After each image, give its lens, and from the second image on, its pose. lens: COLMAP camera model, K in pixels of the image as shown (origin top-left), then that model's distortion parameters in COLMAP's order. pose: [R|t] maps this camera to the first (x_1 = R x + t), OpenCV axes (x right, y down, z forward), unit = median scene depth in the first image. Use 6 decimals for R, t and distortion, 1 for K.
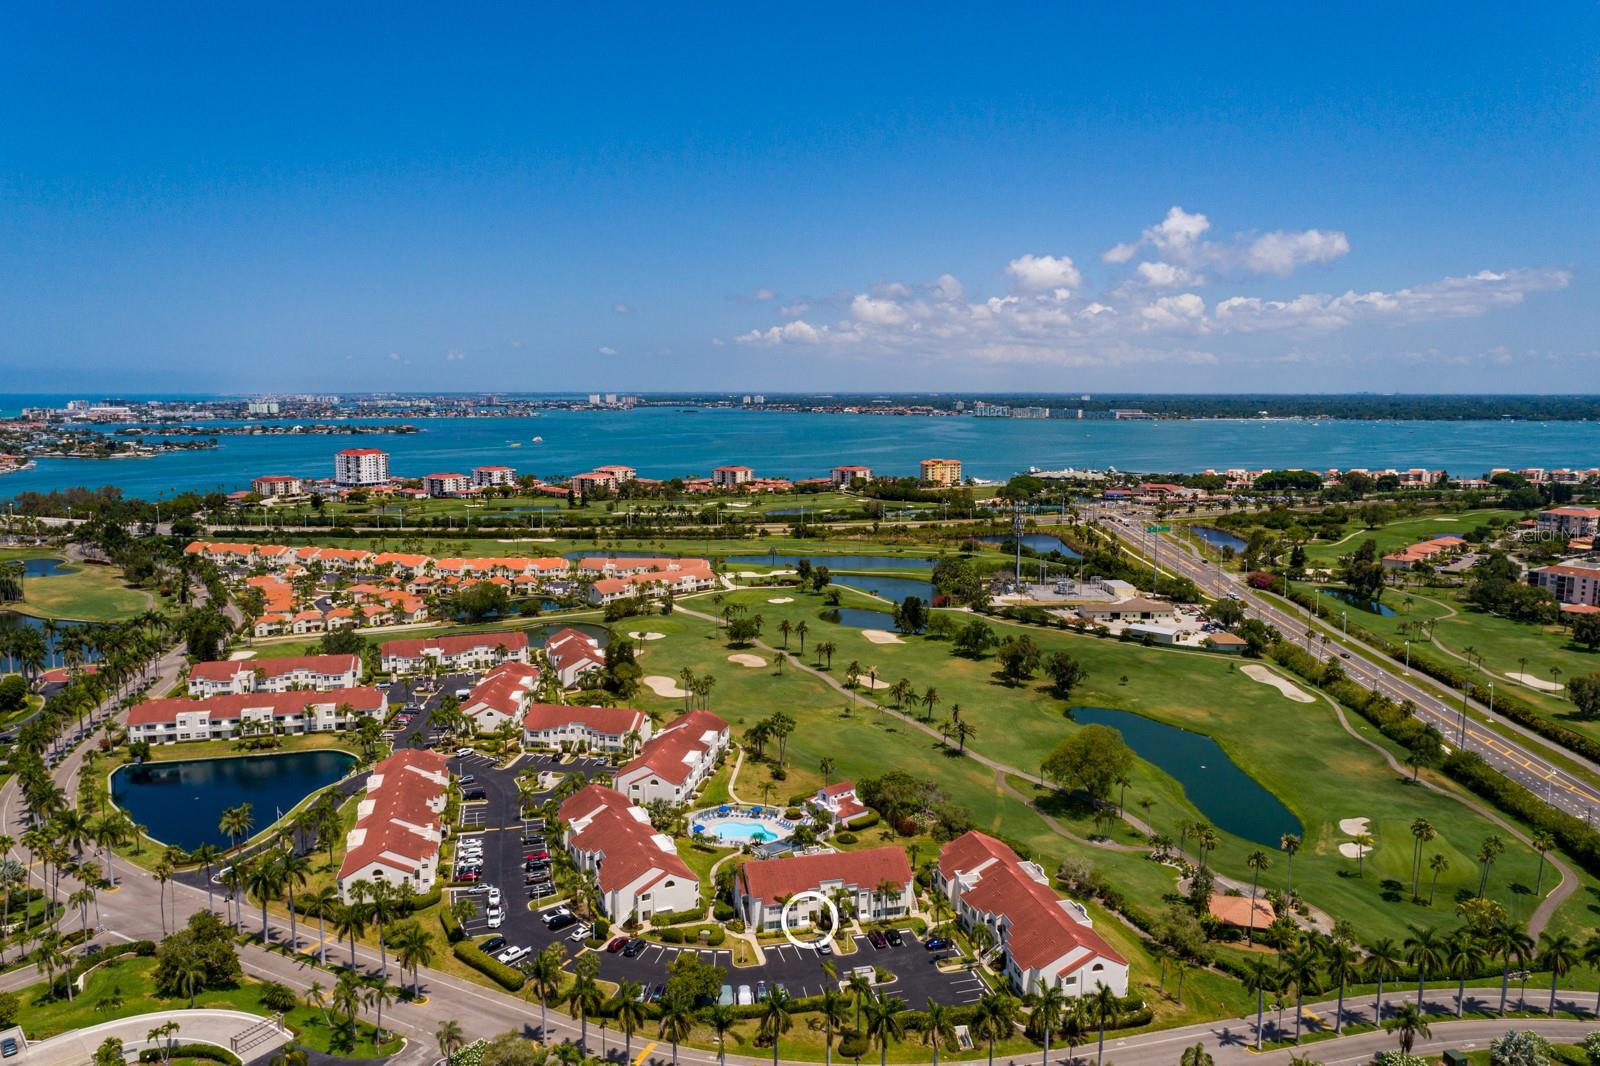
lens RADIAL K [[1094.0, 0, 800.1], [0, 1094.0, 532.2], [0, 0, 1]] dist [-0.007173, 0.020452]
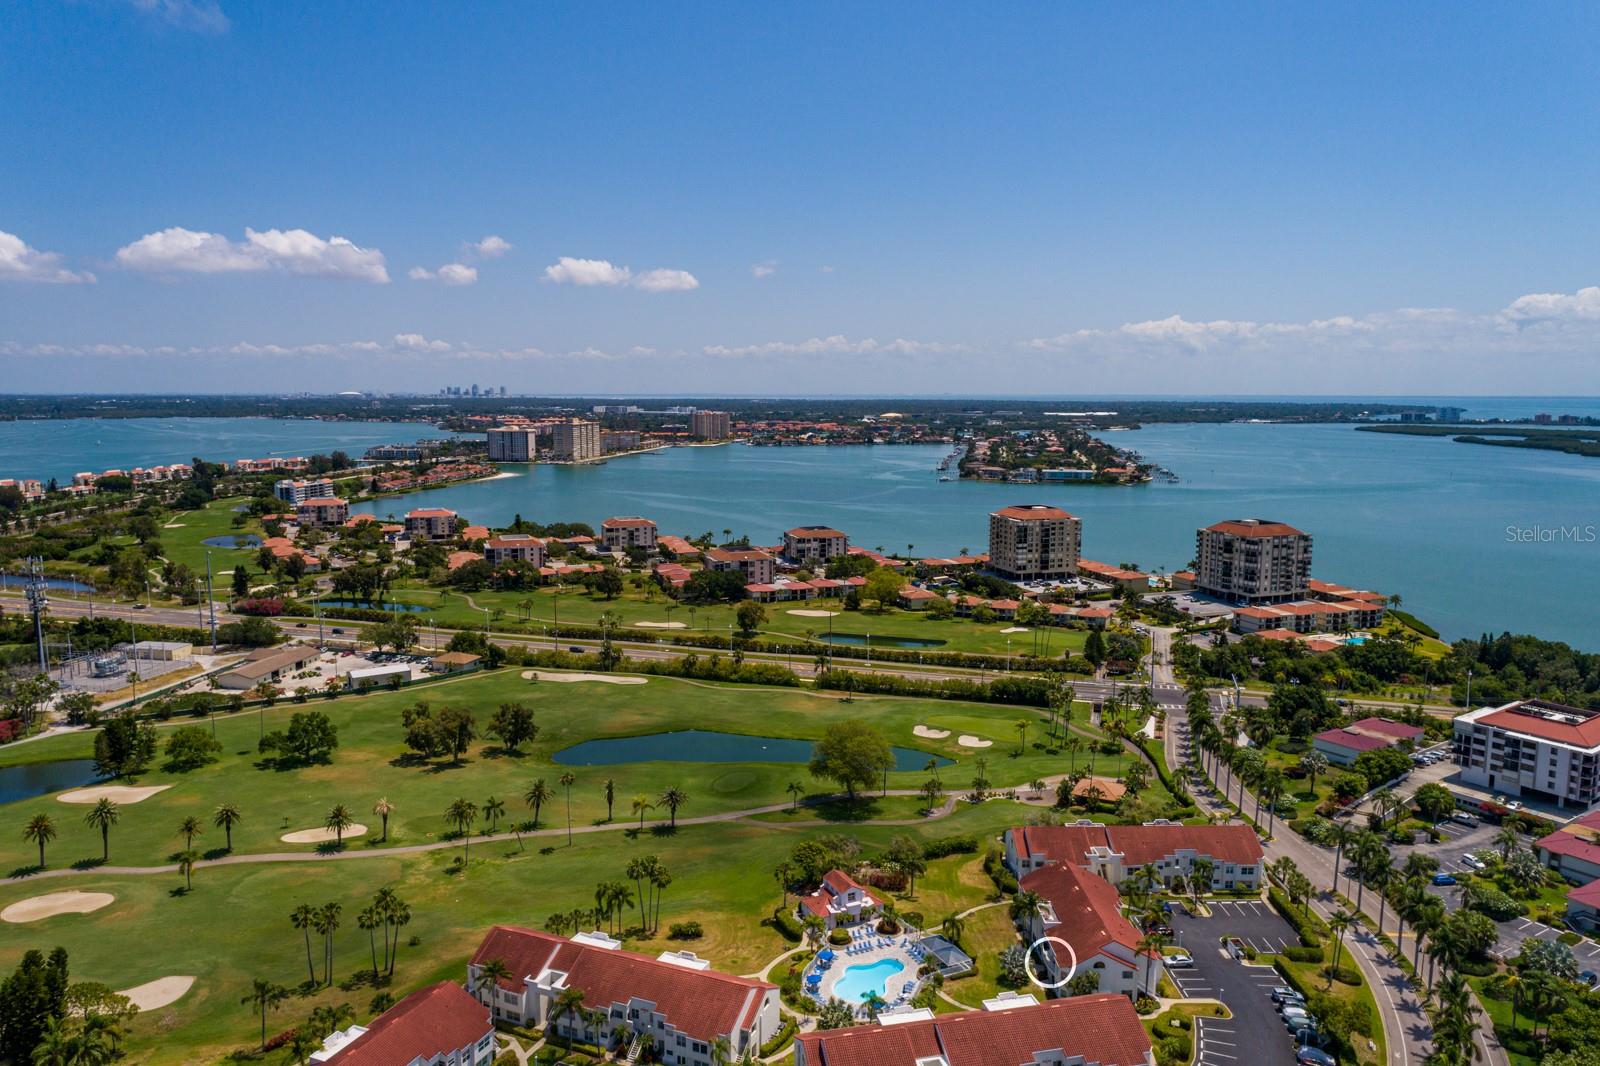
lens RADIAL K [[1096.7, 0, 800.0], [0, 1096.7, 531.6], [0, 0, 1]] dist [-0.004792, 0.017055]
pose [[0.218226, -0.125101, 0.967847, -0.312757], [0.125780, 0.987083, 0.099227, -0.046456], [-0.967759, 0.100082, 0.231142, 0.348707]]
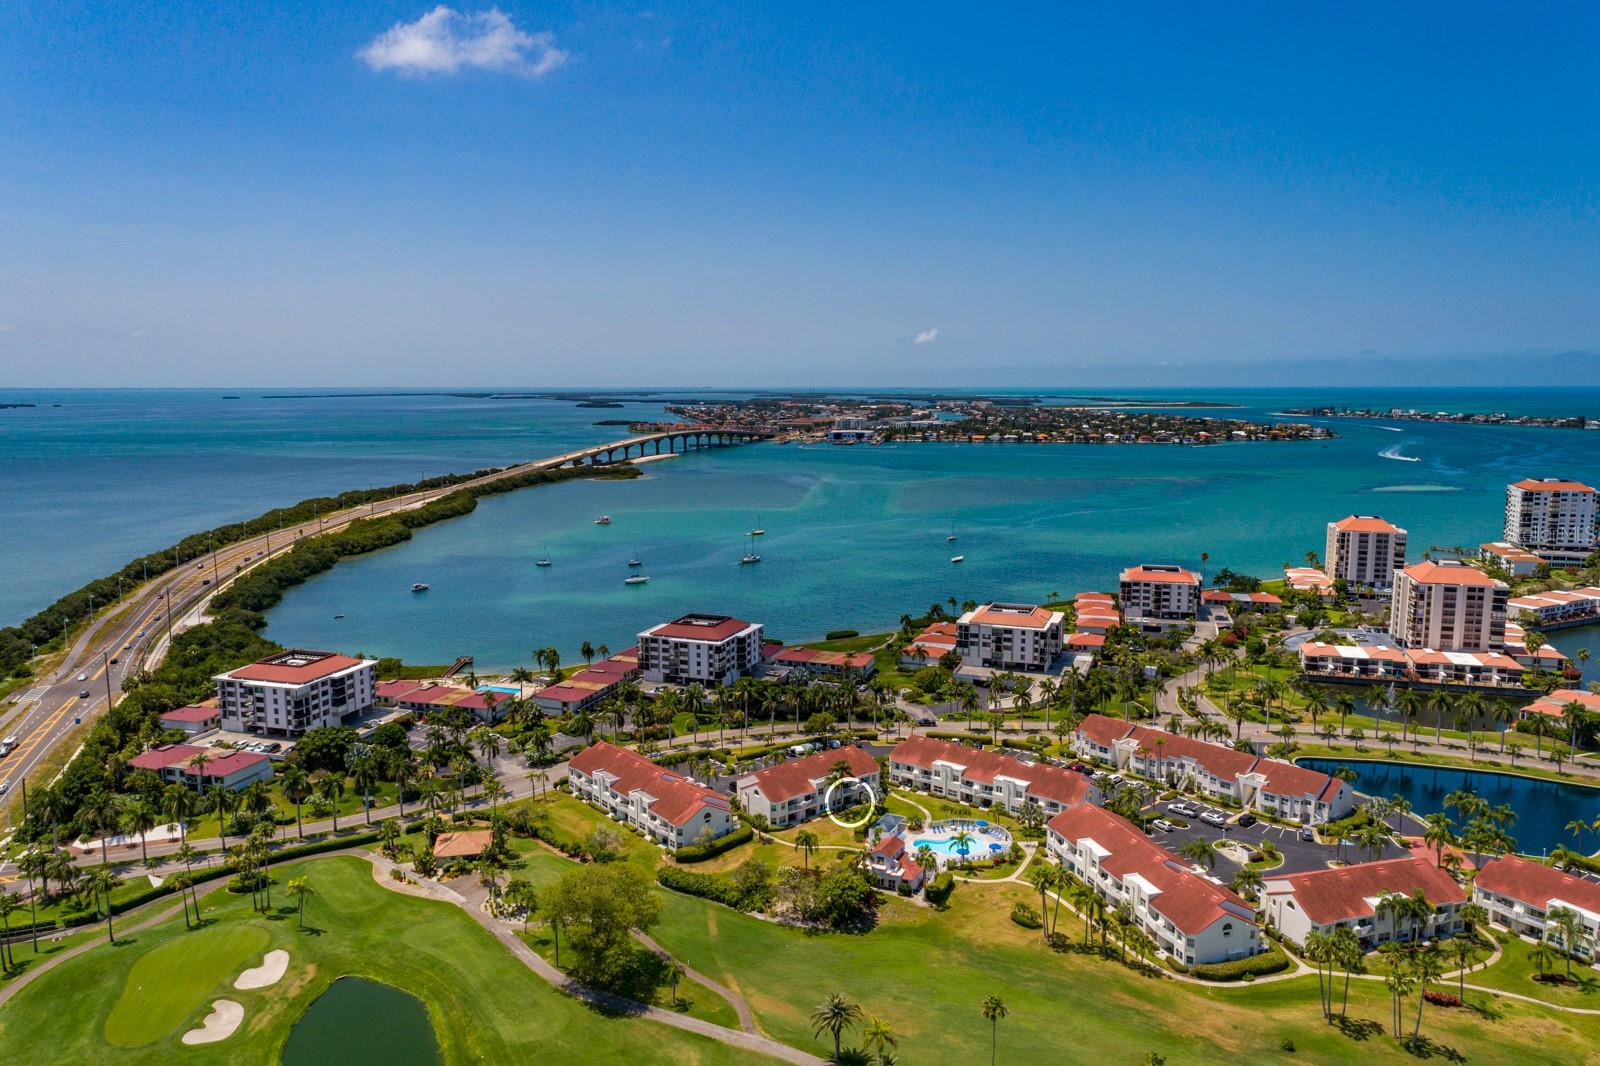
lens RADIAL K [[1098.7, 0, 799.2], [0, 1098.7, 531.9], [0, 0, 1]] dist [-0.009000, 0.021705]
pose [[-0.899443, 0.059628, -0.432951, 0.194379], [-0.056096, 0.966703, 0.249678, -0.092602], [0.433422, 0.248858, -0.866149, 0.707905]]
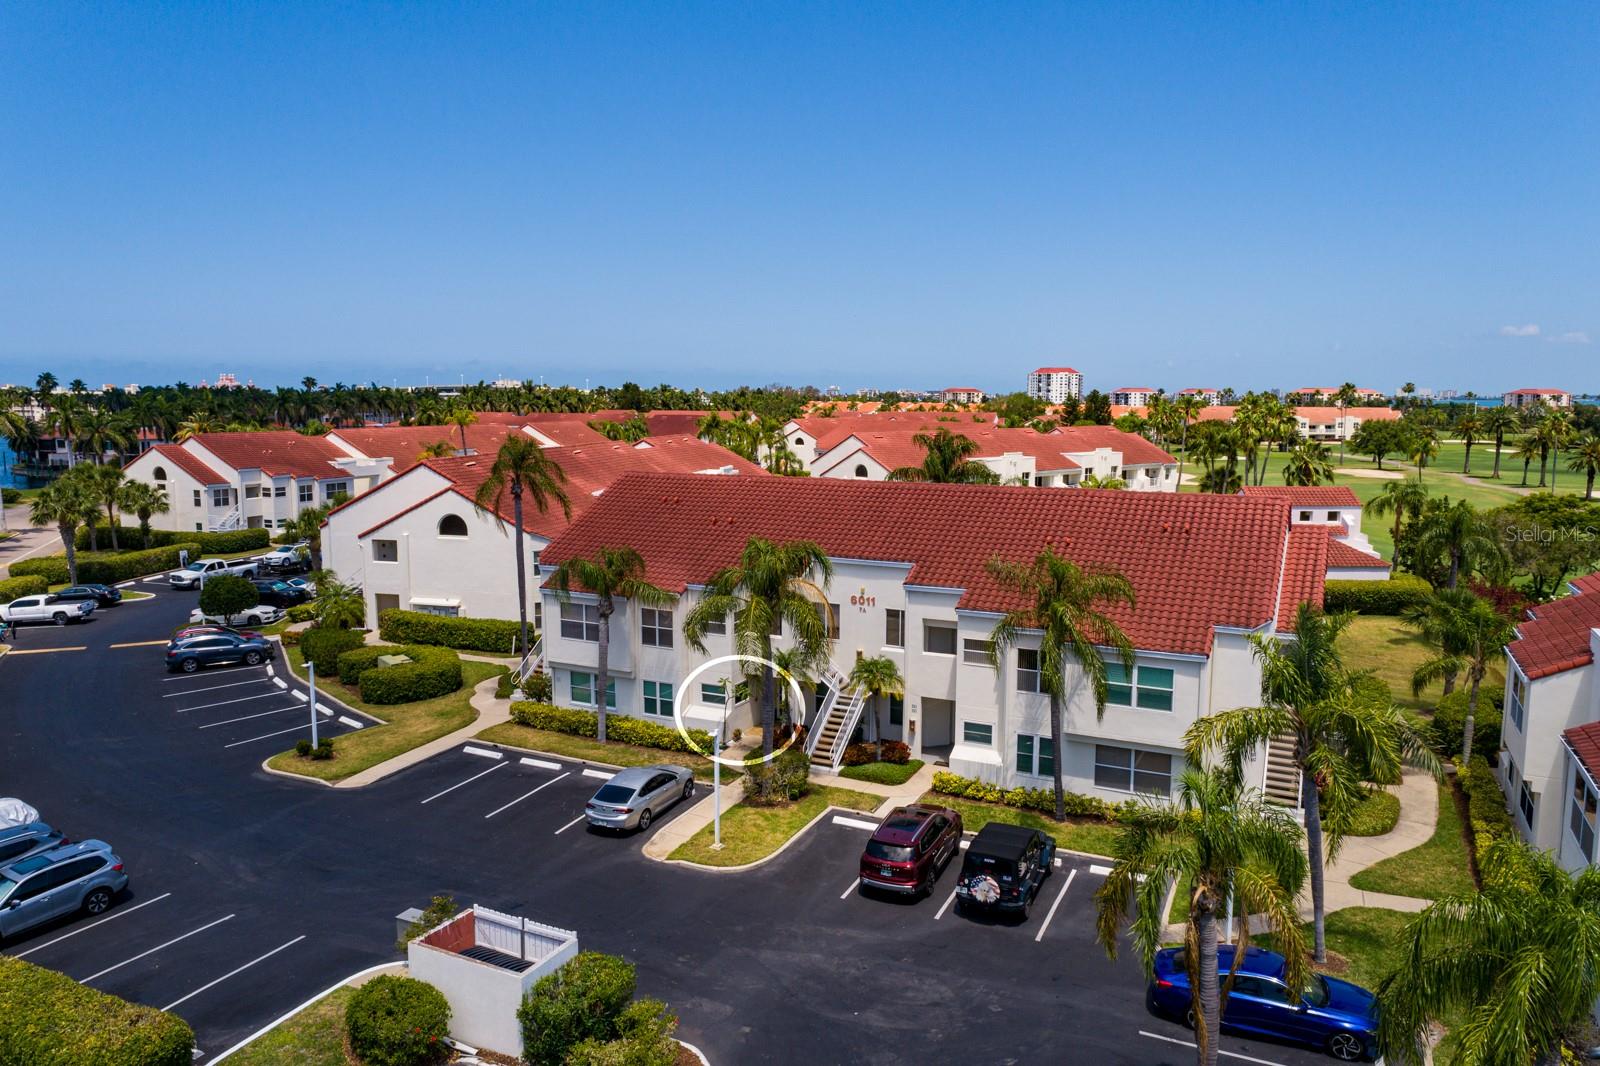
lens RADIAL K [[1087.0, 0, 799.6], [0, 1087.0, 535.6], [0, 0, 1]] dist [-0.001911, 0.010198]
pose [[0.767407, 0.083522, -0.635696, 0.053410], [-0.085425, 0.995959, 0.027730, 0.106145], [0.635443, 0.033024, 0.771441, 0.284158]]
